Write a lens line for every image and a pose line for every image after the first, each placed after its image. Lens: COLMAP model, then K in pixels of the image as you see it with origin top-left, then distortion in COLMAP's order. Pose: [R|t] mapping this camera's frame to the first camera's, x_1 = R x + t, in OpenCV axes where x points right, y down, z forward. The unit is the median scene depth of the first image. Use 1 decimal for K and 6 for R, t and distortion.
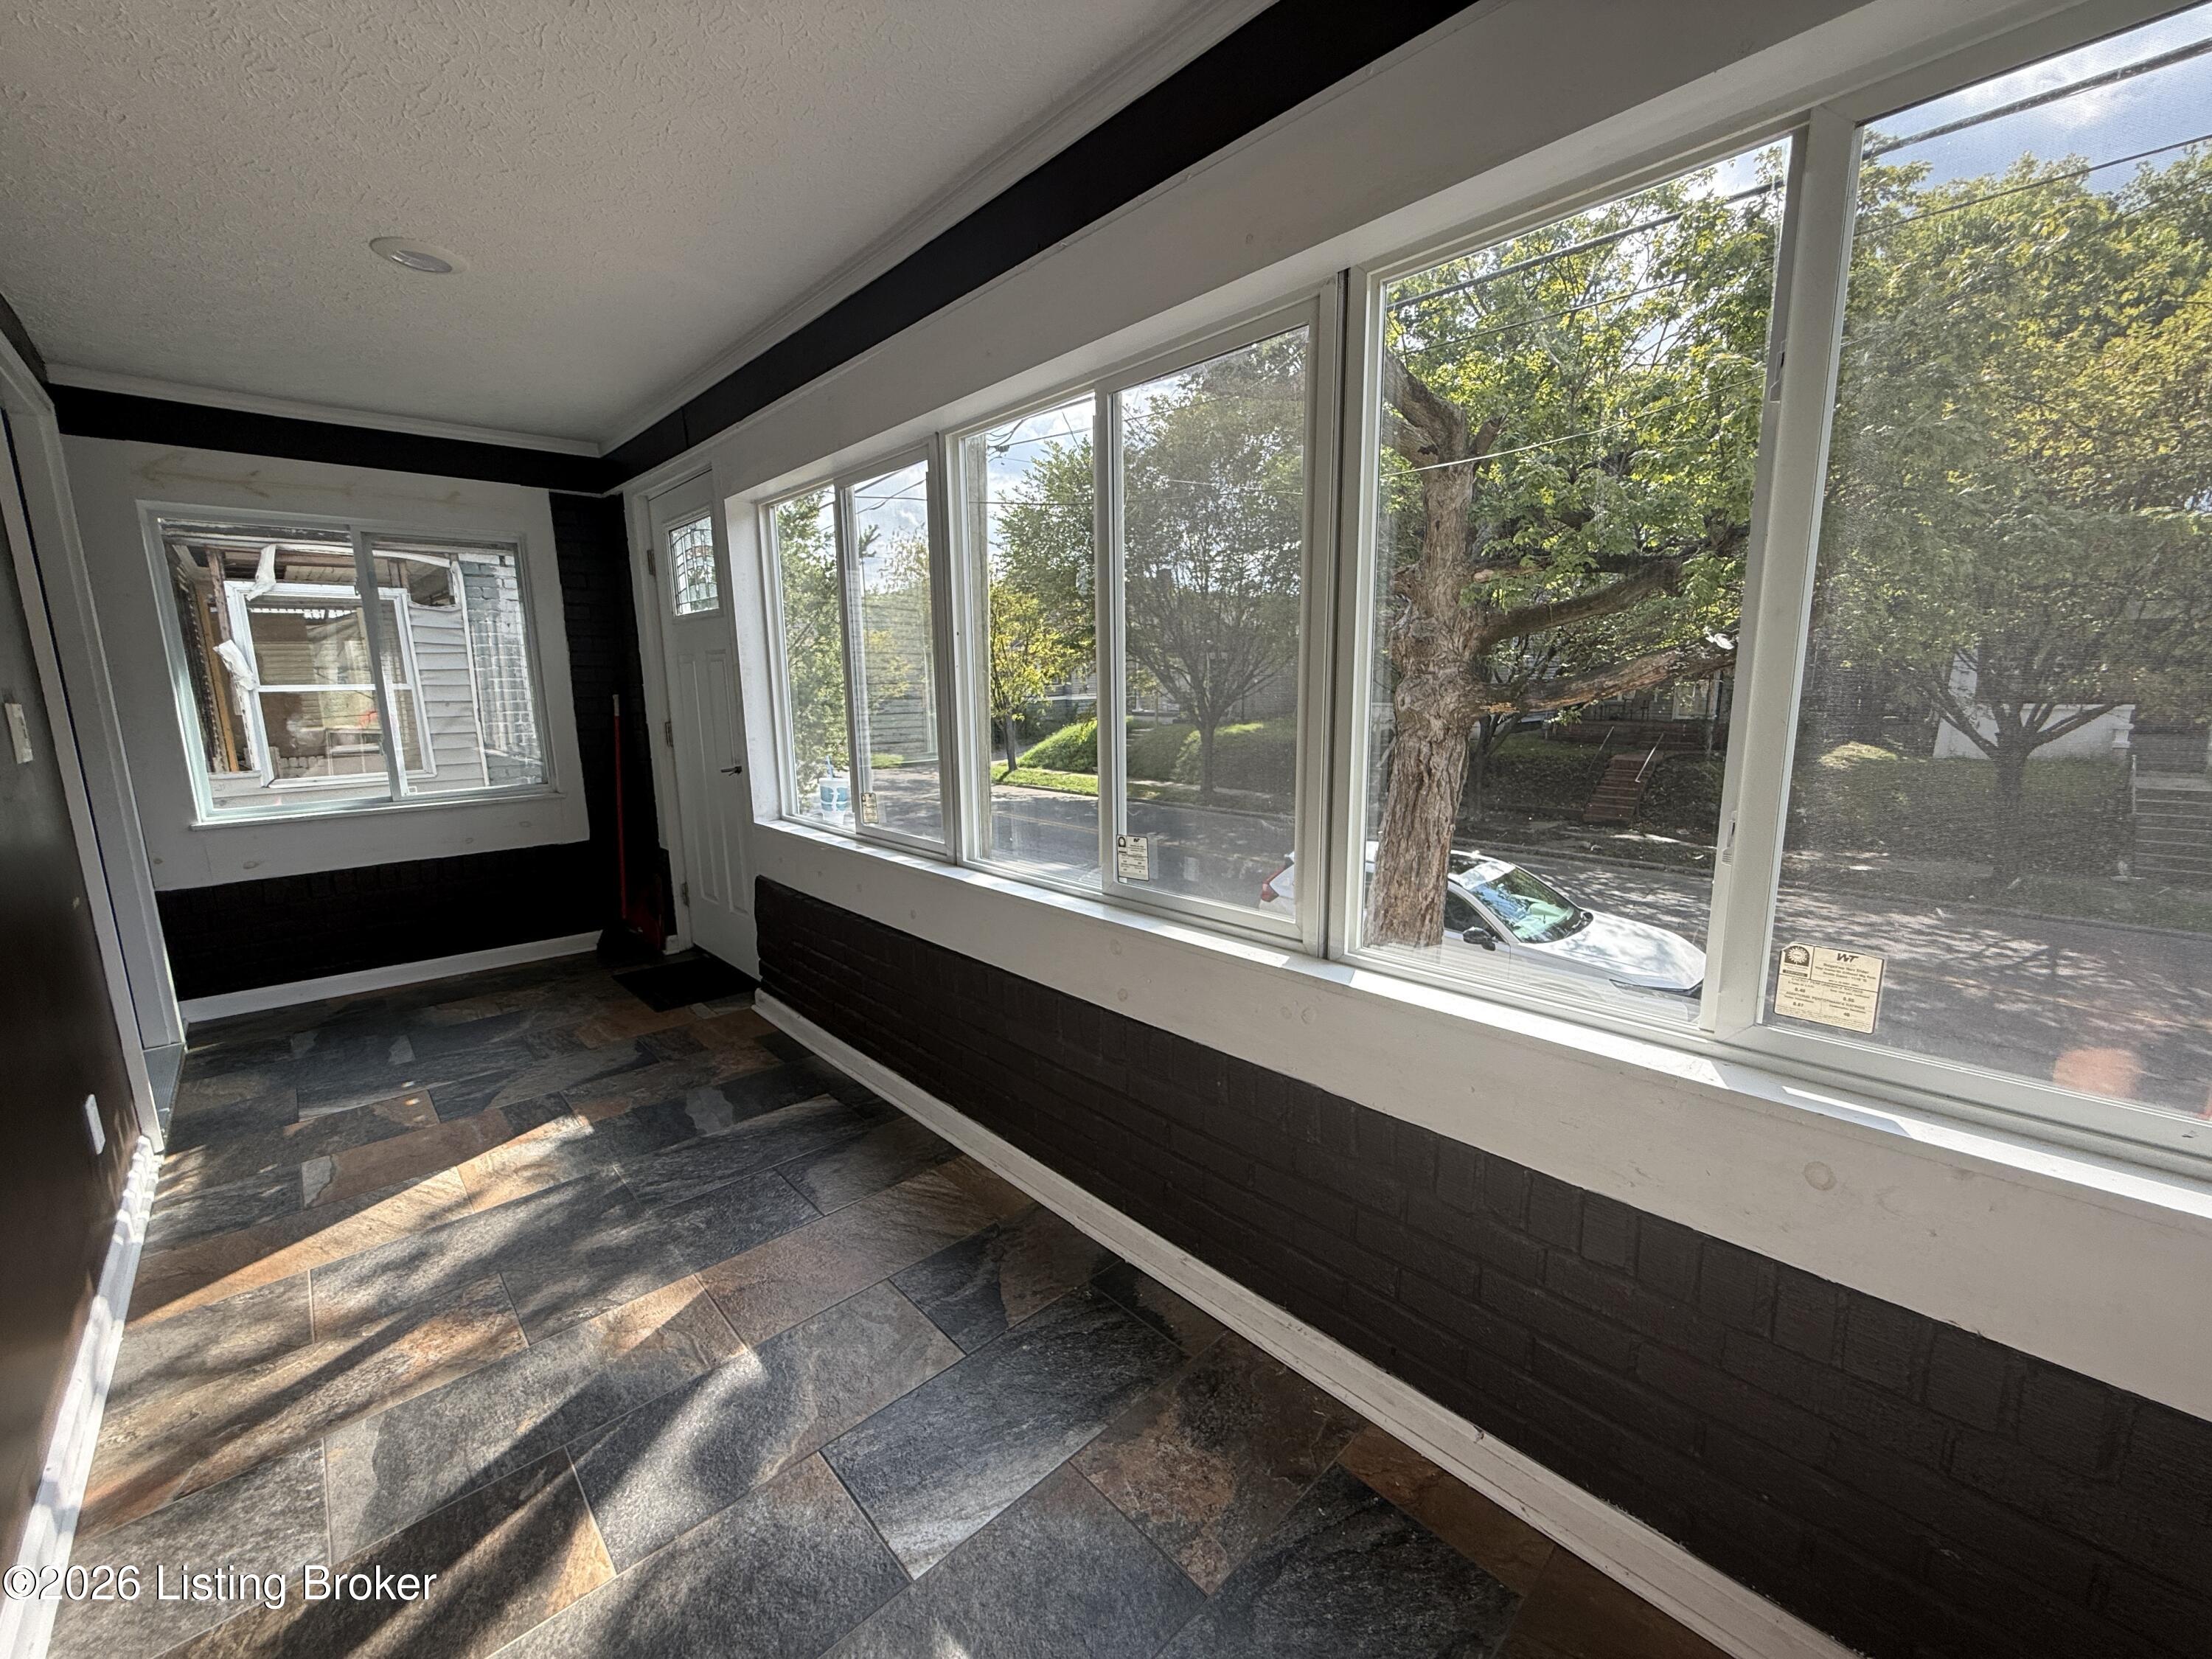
lens RADIAL K [[884.7, 0, 1101.0], [0, 884.7, 826.7], [0, 0, 1]] dist [0.002485, 0.000310]
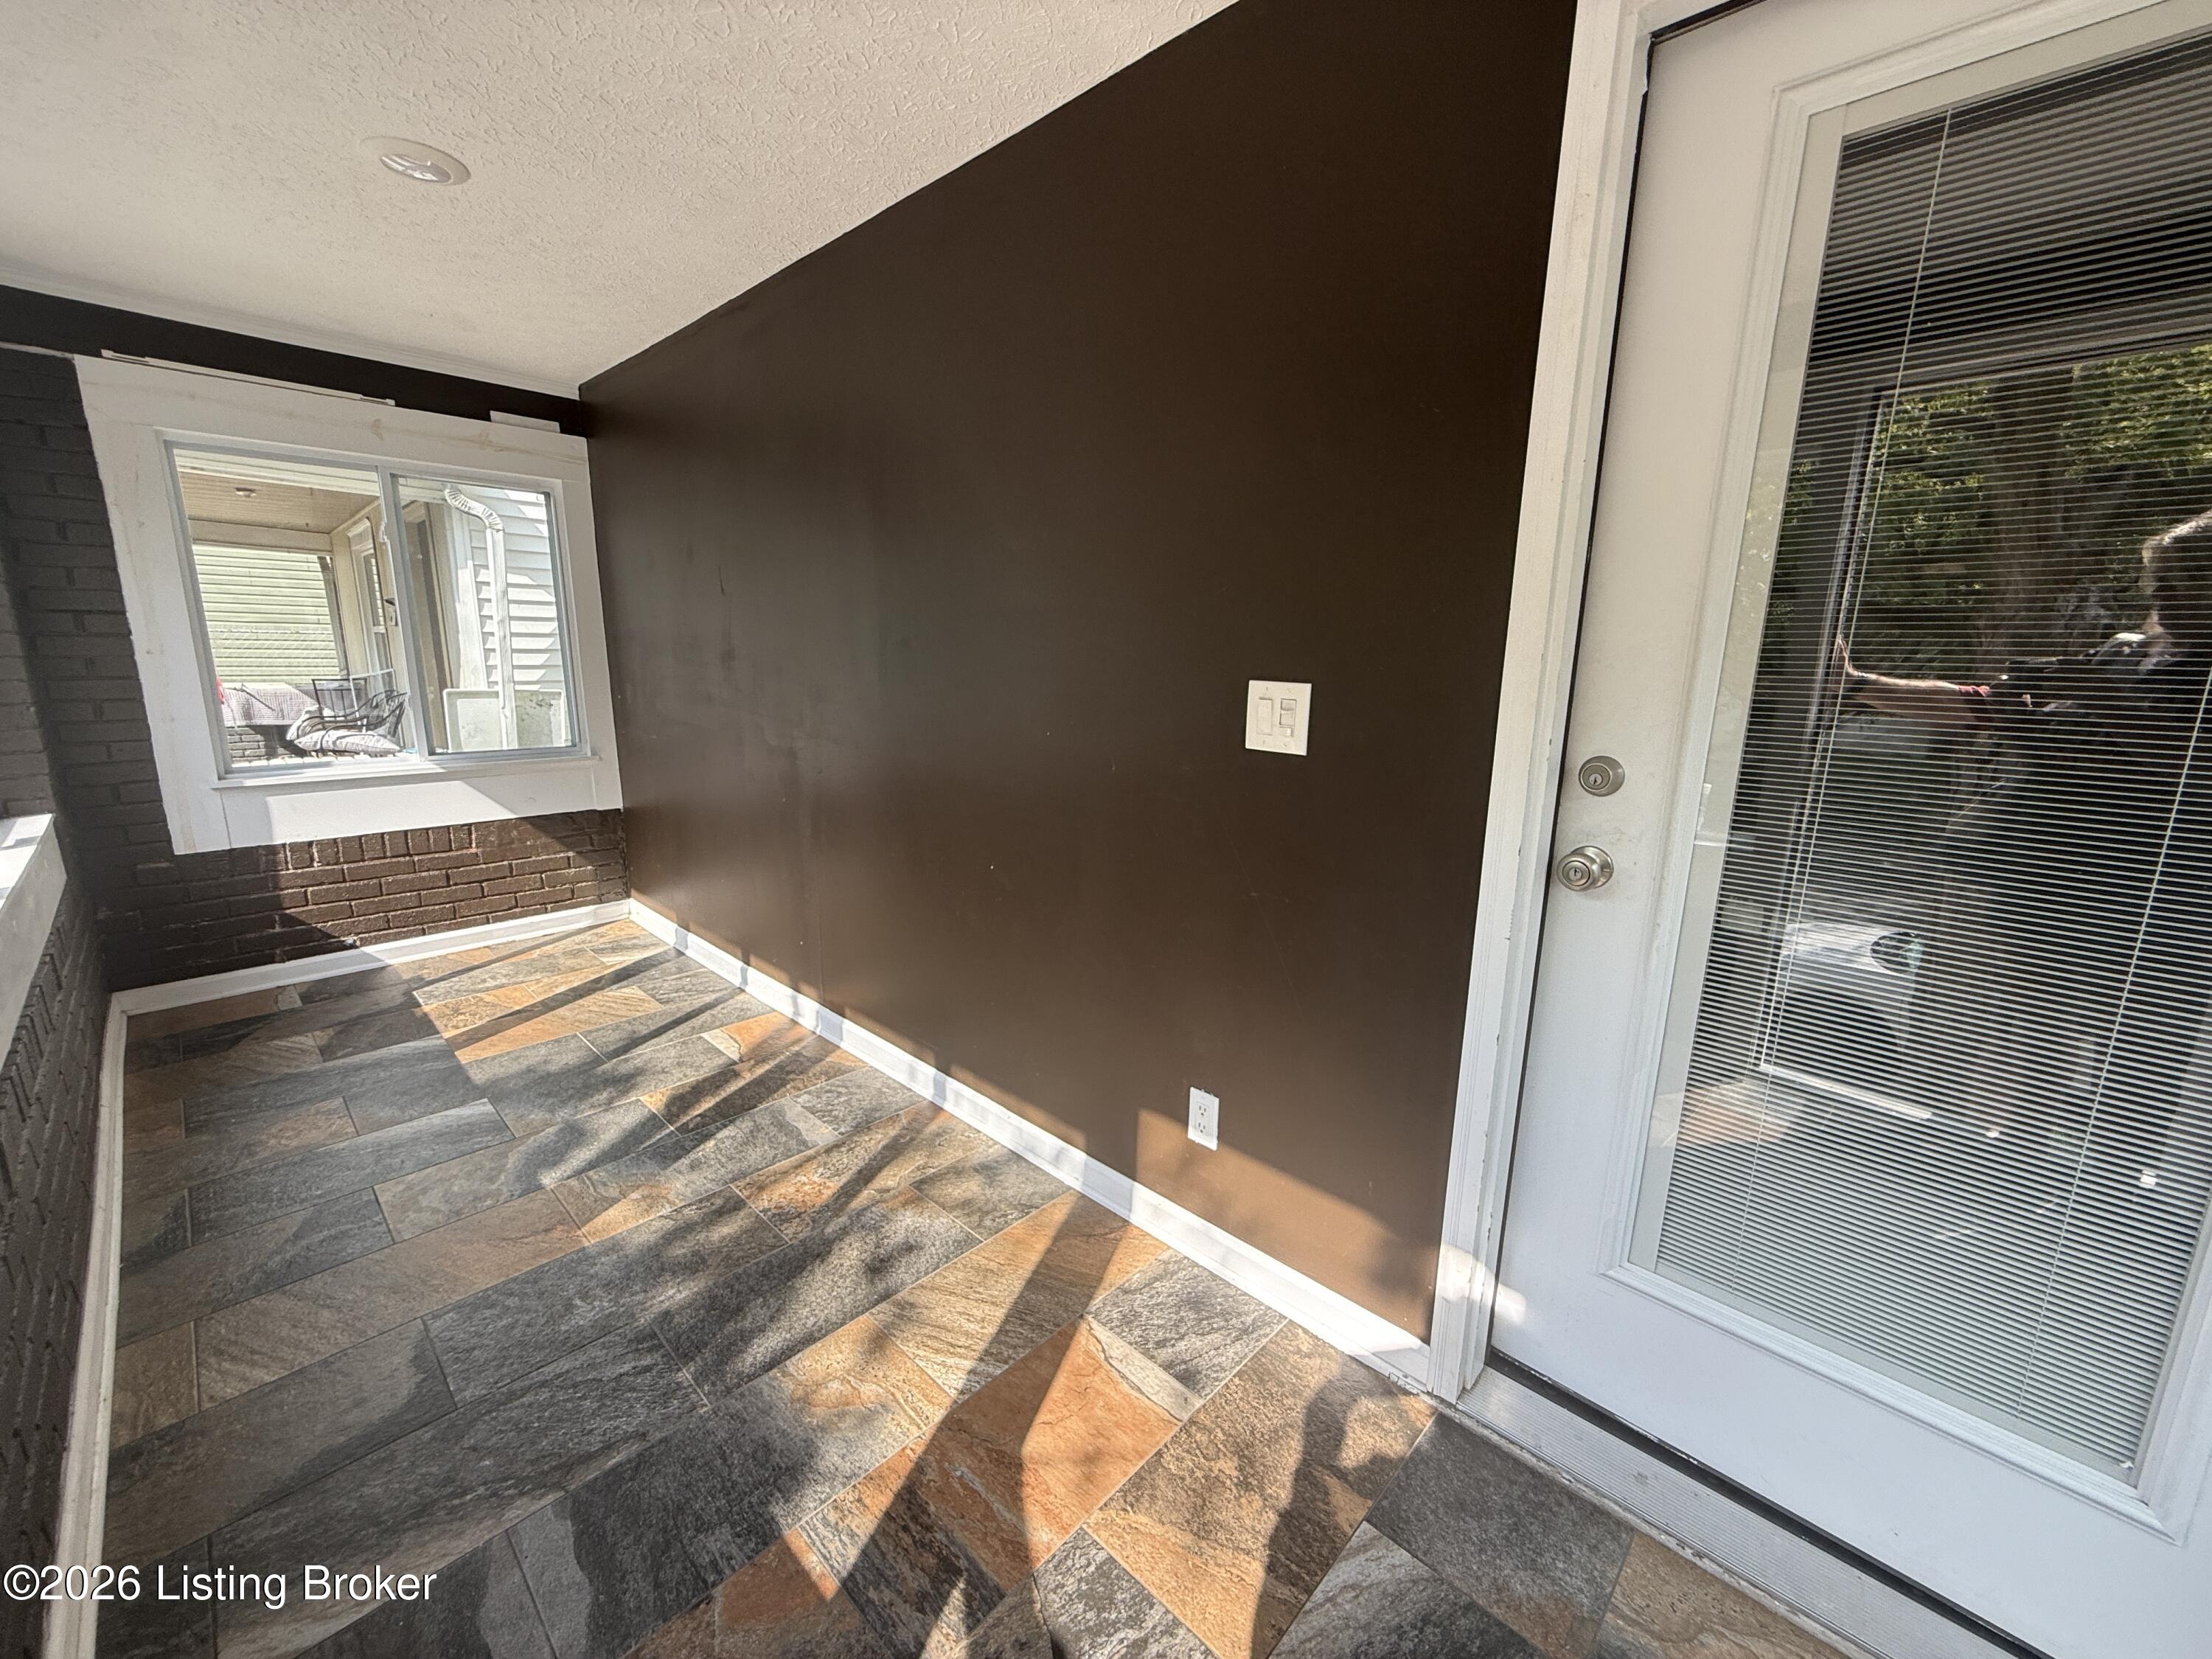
lens RADIAL K [[884.7, 0, 1101.0], [0, 884.7, 826.7], [0, 0, 1]] dist [0.002485, 0.000310]
pose [[-0.998410, 0.006510, -0.055993, -1.140041], [-0.014294, 0.931603, 0.363197, -0.364628], [0.054528, 0.363420, -0.930028, 2.077002]]
